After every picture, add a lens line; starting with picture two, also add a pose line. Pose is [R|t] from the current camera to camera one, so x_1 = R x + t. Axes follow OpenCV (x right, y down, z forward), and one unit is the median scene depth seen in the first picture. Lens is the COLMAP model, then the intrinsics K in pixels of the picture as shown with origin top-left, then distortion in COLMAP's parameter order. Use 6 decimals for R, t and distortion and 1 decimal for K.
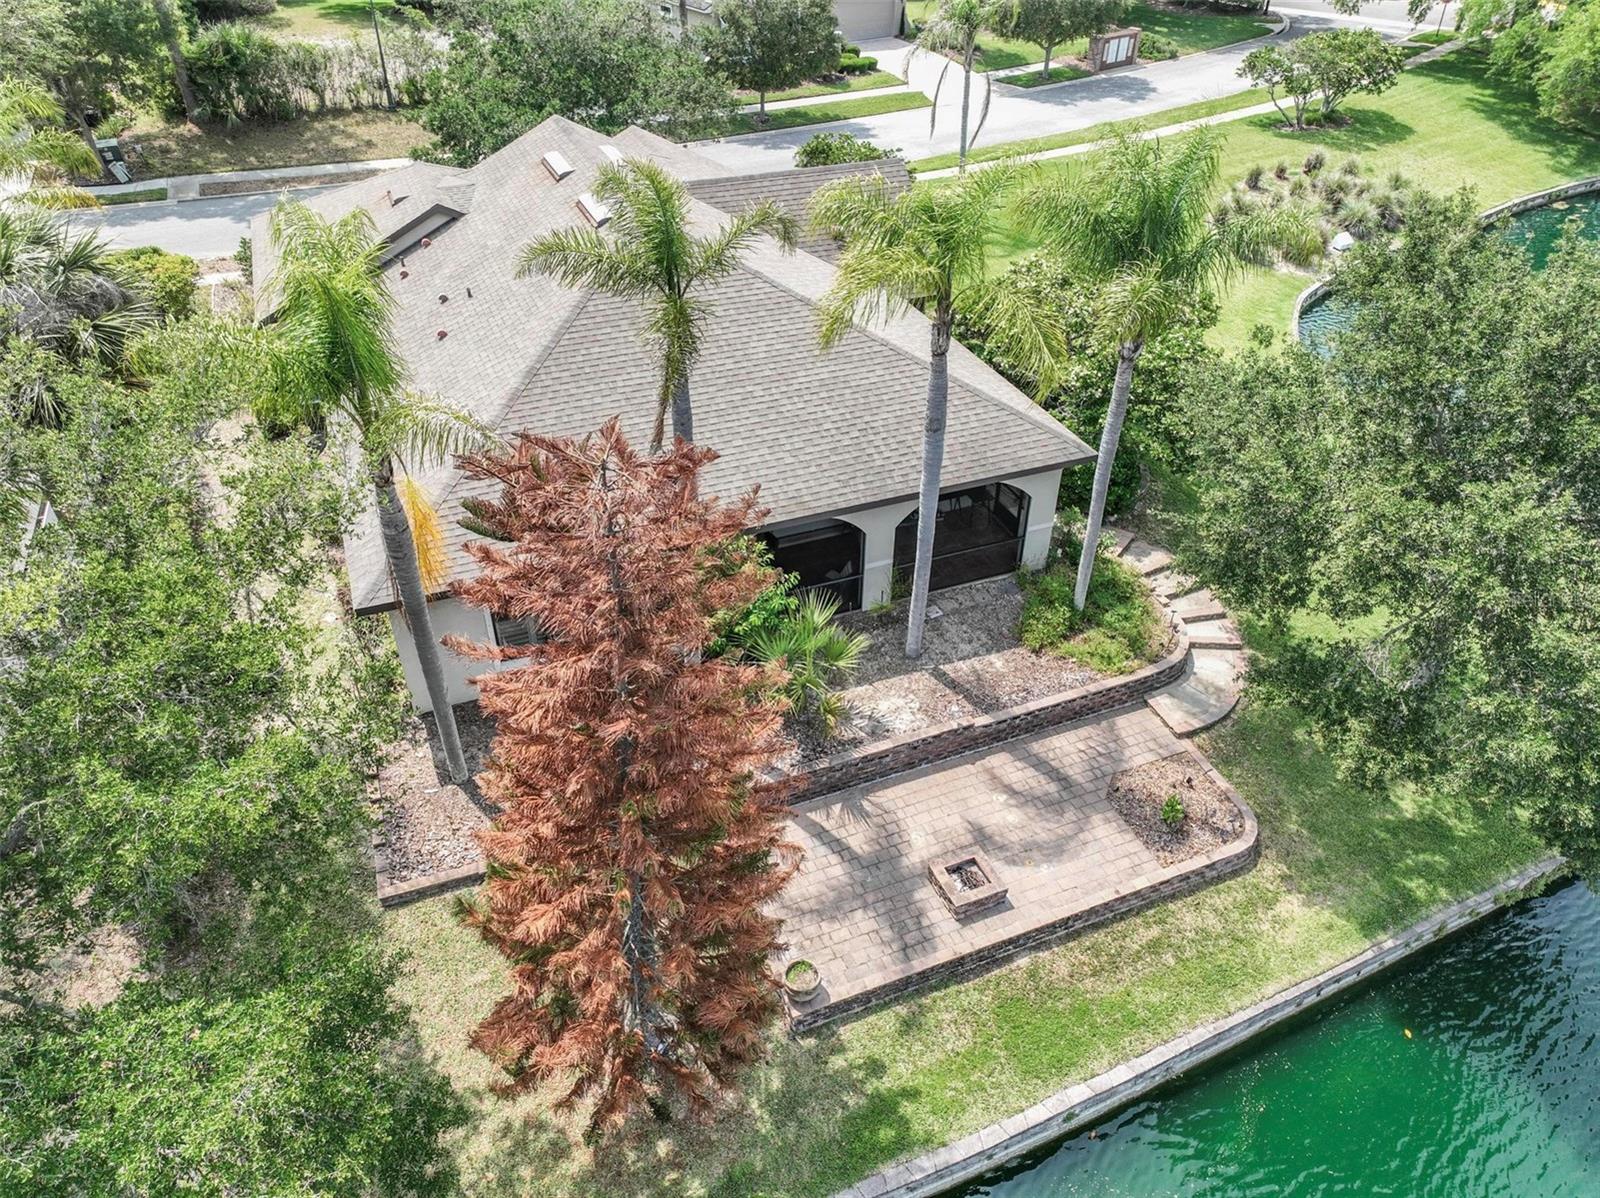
lens RADIAL K [[1128.5, 0, 800.0], [0, 1128.5, 599.0], [0, 0, 1]] dist [-0.006293, 0.024349]
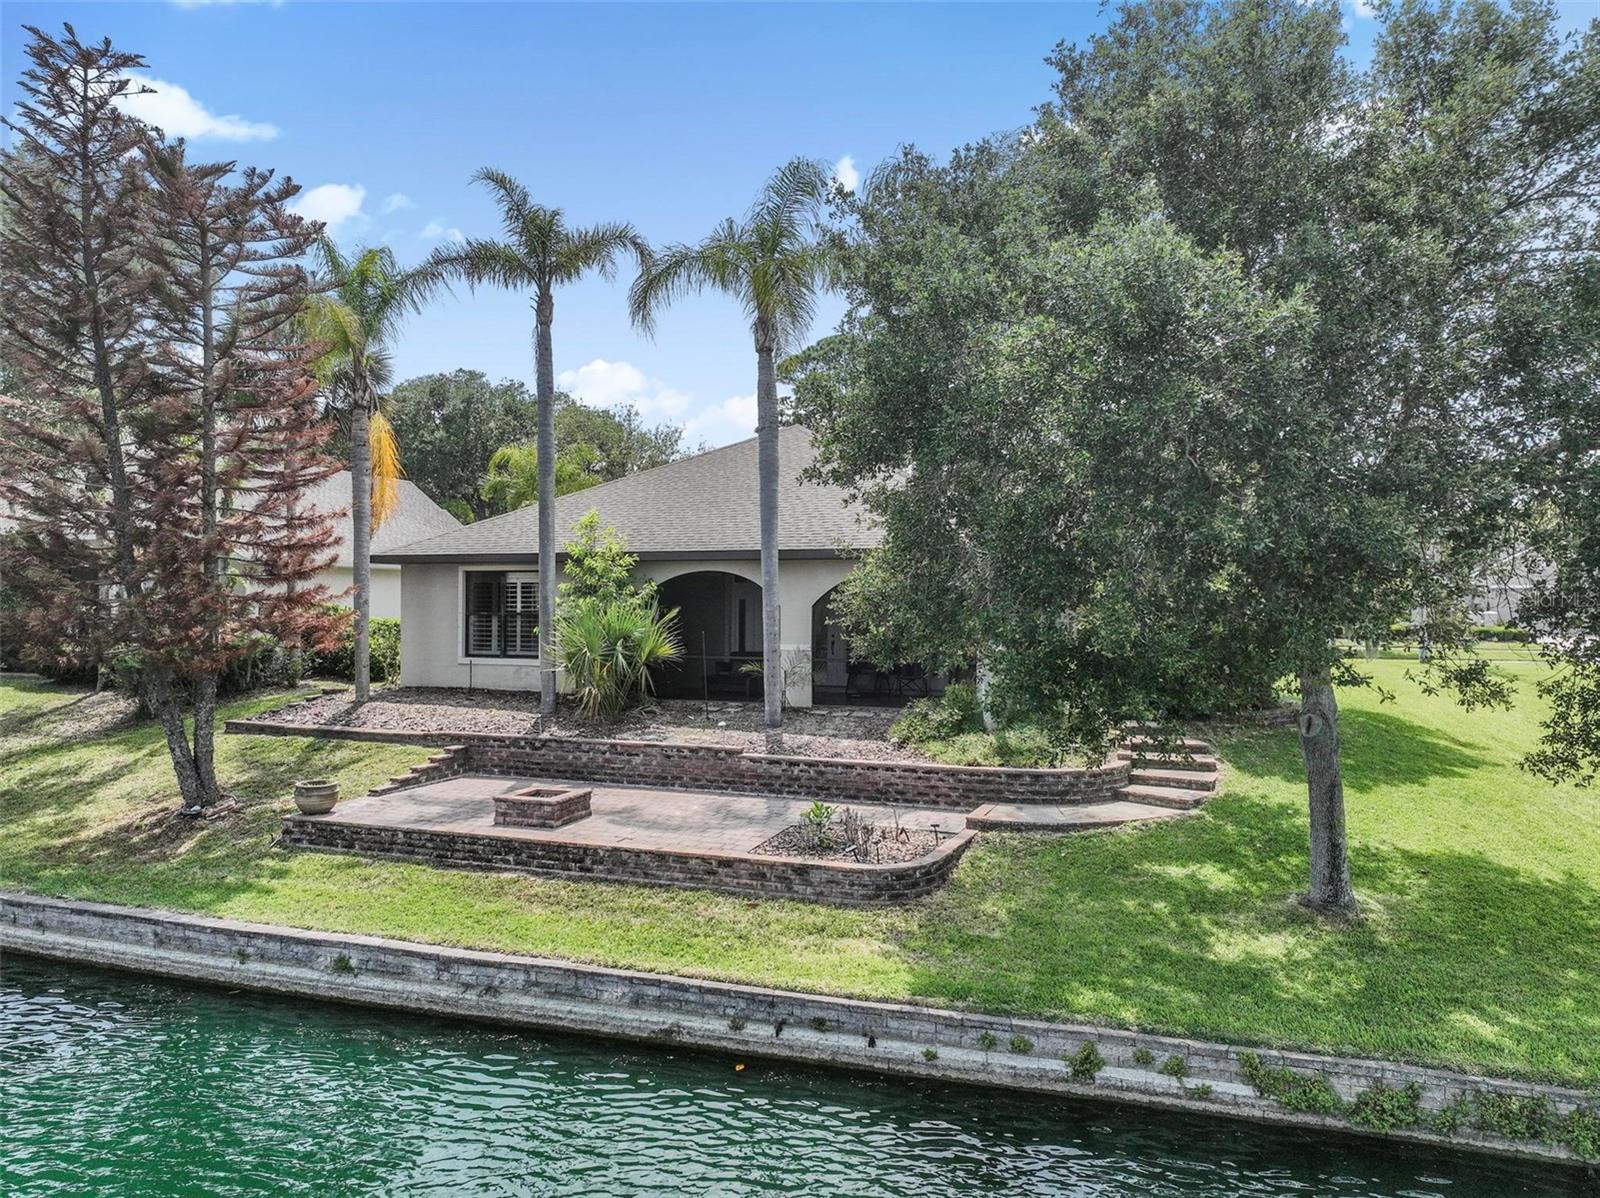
lens RADIAL K [[1128.5, 0, 800.0], [0, 1128.5, 599.0], [0, 0, 1]] dist [-0.006293, 0.024349]
pose [[0.727185, -0.010734, -0.686358, 0.821868], [-0.405668, 0.799874, -0.442307, 0.401050], [0.553747, 0.600072, 0.577302, 0.504586]]
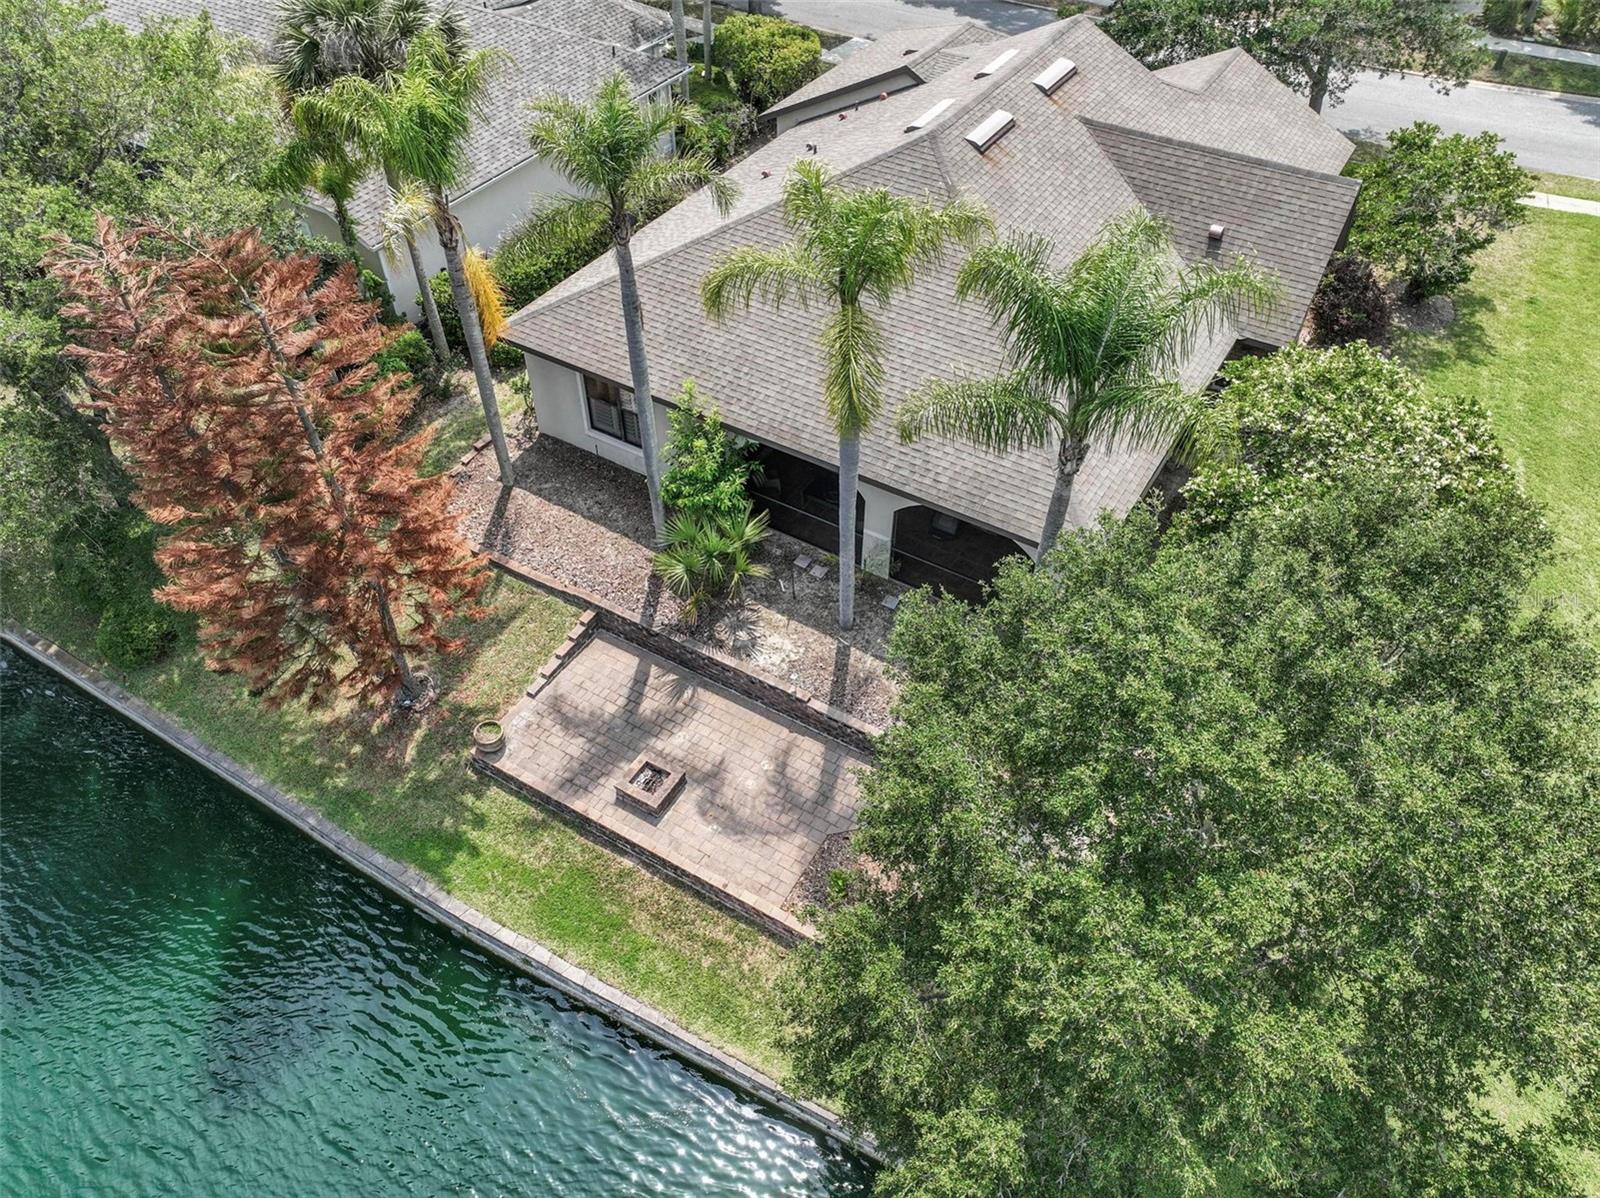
lens RADIAL K [[1128.5, 0, 800.0], [0, 1128.5, 599.0], [0, 0, 1]] dist [-0.006293, 0.024349]
pose [[0.594081, 0.567647, -0.569951, 0.741610], [-0.476149, 0.819227, 0.319609, -0.319498], [0.648344, 0.081508, 0.756972, 0.212175]]
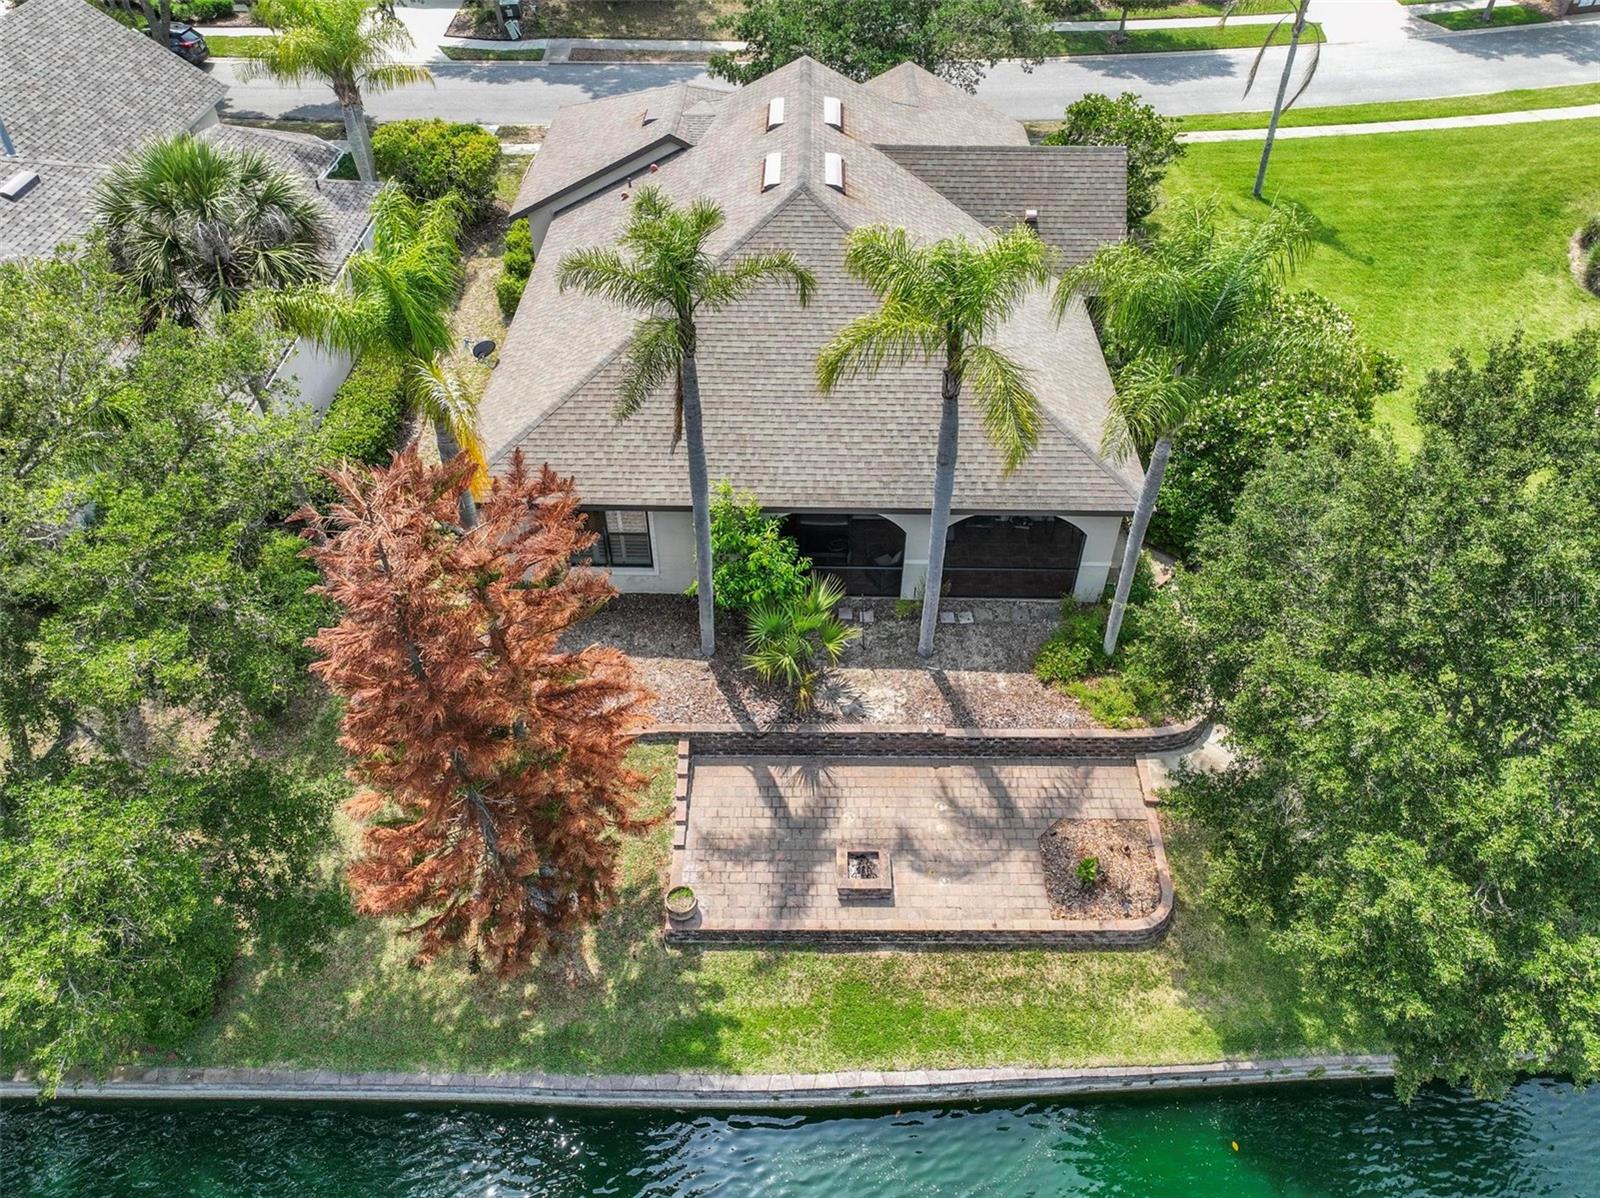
lens RADIAL K [[1128.5, 0, 800.0], [0, 1128.5, 599.0], [0, 0, 1]] dist [-0.006293, 0.024349]
pose [[0.921715, 0.263219, -0.284879, 0.320447], [-0.228471, 0.961983, 0.149634, -0.150588], [0.313436, -0.072833, 0.946812, -0.049279]]
